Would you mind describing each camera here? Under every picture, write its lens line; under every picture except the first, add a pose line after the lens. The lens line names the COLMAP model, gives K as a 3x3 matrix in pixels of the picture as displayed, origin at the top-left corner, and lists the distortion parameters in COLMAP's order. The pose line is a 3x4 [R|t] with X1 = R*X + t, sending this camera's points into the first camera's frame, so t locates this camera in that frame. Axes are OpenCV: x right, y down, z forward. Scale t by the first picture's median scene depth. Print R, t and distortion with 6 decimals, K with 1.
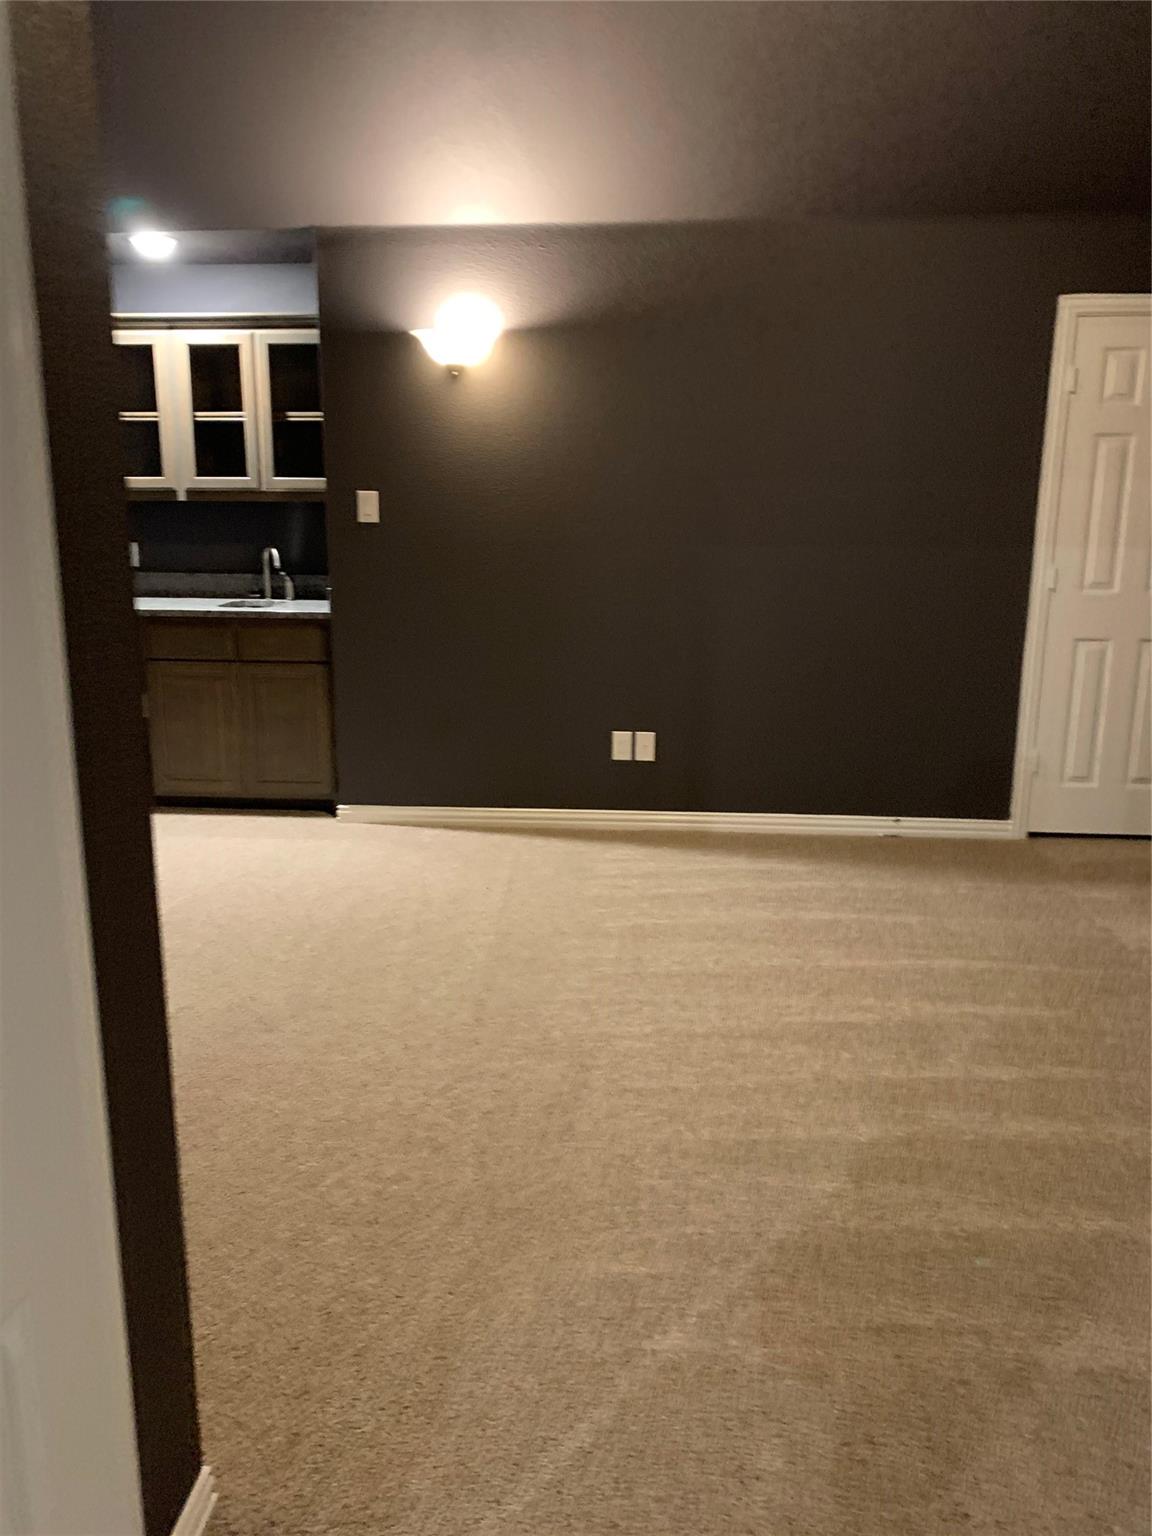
lens RADIAL K [[1193.8, 0, 571.6], [0, 1193.8, 762.9], [0, 0, 1]] dist [0.058238, -0.025724]
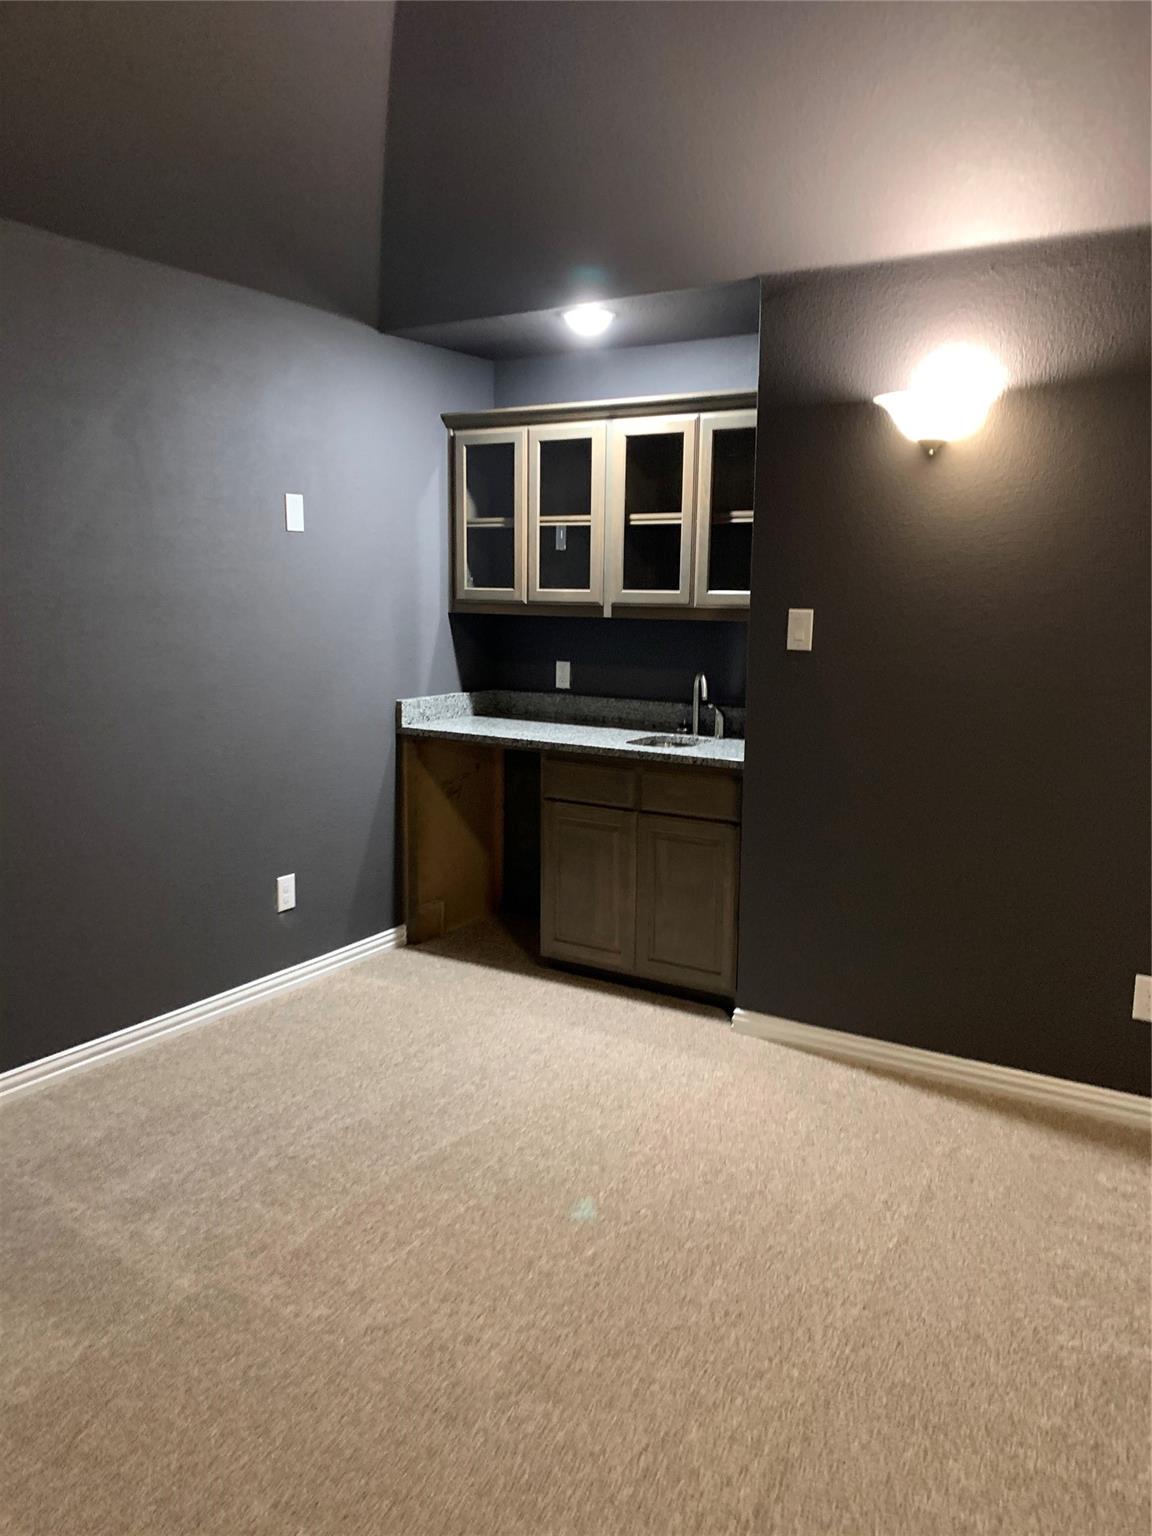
lens RADIAL K [[1193.8, 0, 587.0], [0, 1193.8, 770.5], [0, 0, 1]] dist [0.058238, -0.025724]
pose [[0.892275, 0.080469, -0.444264, 0.049716], [-0.116980, 0.991591, -0.055339, -0.063510], [0.436076, 0.101348, 0.894185, 0.257191]]
